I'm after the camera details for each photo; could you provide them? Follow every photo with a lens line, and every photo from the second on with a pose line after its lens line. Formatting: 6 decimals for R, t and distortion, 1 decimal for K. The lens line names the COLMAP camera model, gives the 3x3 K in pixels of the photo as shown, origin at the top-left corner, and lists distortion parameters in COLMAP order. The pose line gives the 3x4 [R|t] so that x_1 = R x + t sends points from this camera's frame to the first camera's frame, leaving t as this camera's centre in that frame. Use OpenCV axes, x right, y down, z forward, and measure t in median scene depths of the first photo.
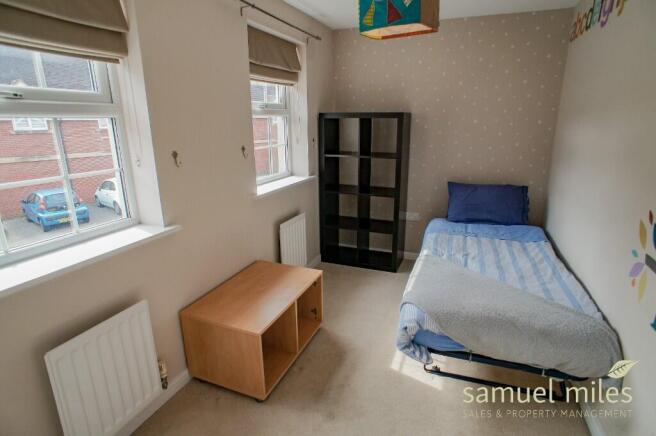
lens RADIAL K [[362.8, 0, 329.4], [0, 362.8, 219.0], [0, 0, 1]] dist [-0.062517, 0.045904]
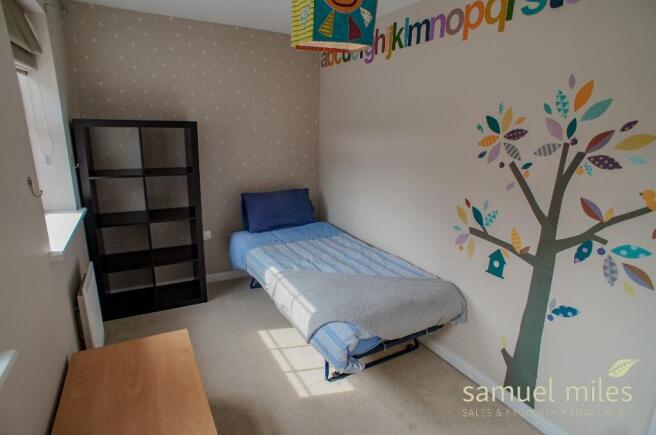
lens RADIAL K [[362.8, 0, 329.4], [0, 362.8, 218.5], [0, 0, 1]] dist [-0.062517, 0.045904]
pose [[0.629811, -0.173217, 0.757188, -0.314972], [0.177923, 0.981071, 0.076442, -0.079451], [-0.756096, 0.086577, 0.648708, 0.223817]]
